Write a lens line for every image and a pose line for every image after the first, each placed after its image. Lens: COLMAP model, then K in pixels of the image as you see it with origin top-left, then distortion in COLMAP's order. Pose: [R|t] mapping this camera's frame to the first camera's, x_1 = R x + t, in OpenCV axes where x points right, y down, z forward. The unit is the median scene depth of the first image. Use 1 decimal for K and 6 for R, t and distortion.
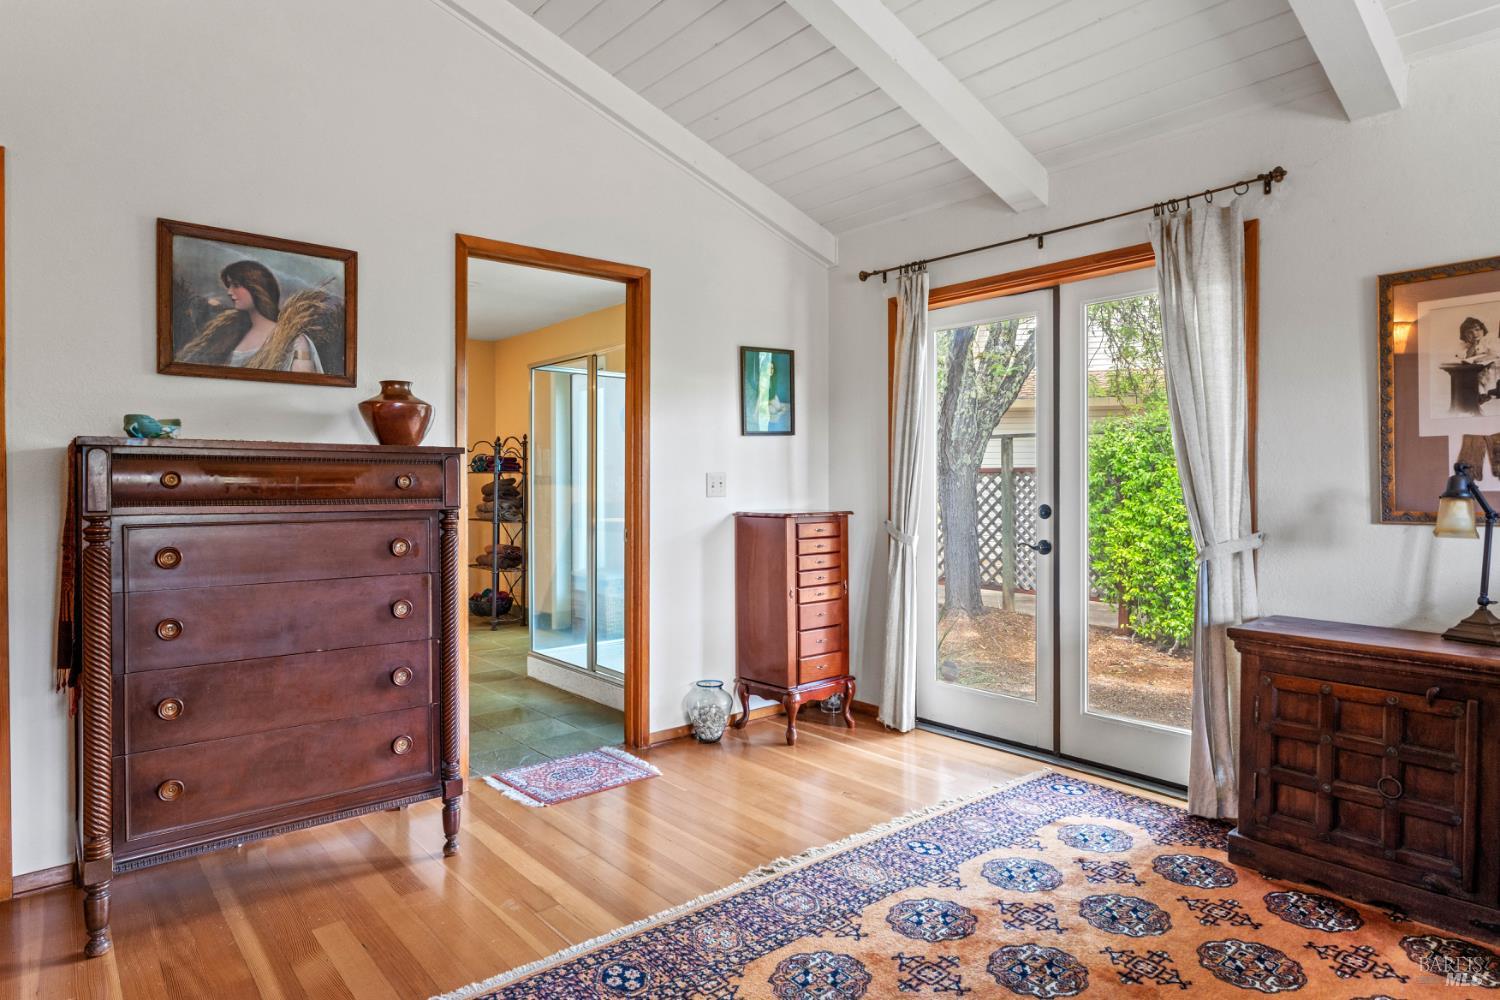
lens RADIAL K [[853.0, 0, 750.0], [0, 853.0, 500.0], [0, 0, 1]] dist [0.000422, 0.001092]
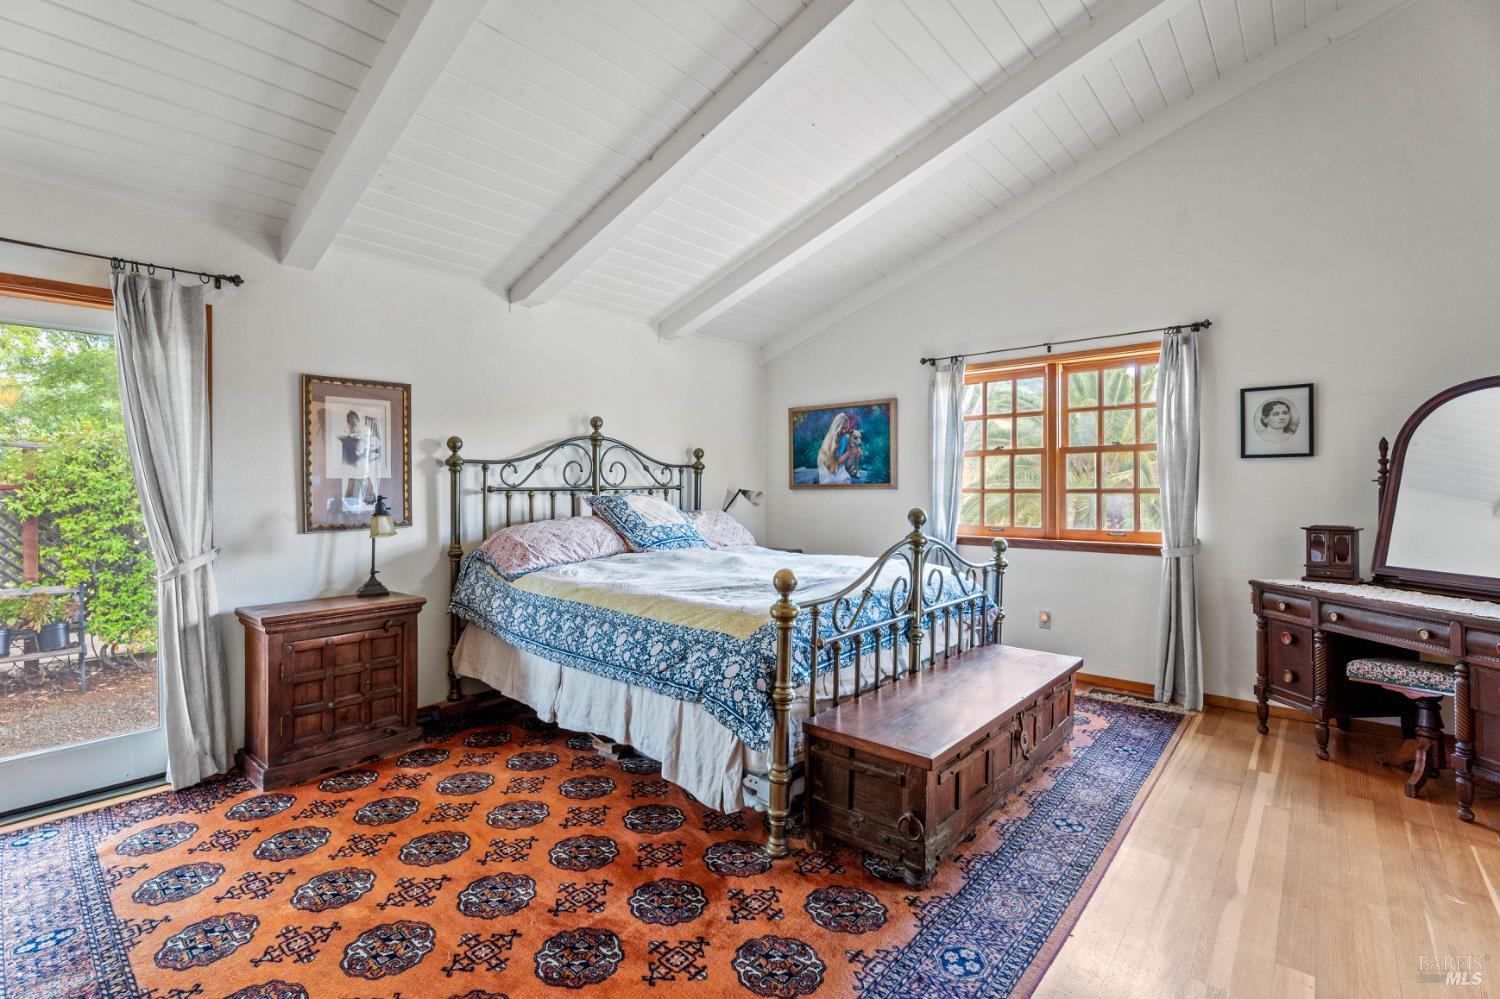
lens RADIAL K [[673.5, 0, 750.0], [0, 673.5, 499.5], [0, 0, 1]] dist [-0.000675, -0.000188]
pose [[-0.157292, -0.017118, 0.987404, -0.583348], [0.027034, 0.999400, 0.021633, -0.037873], [-0.987182, 0.030096, -0.156735, 0.389126]]
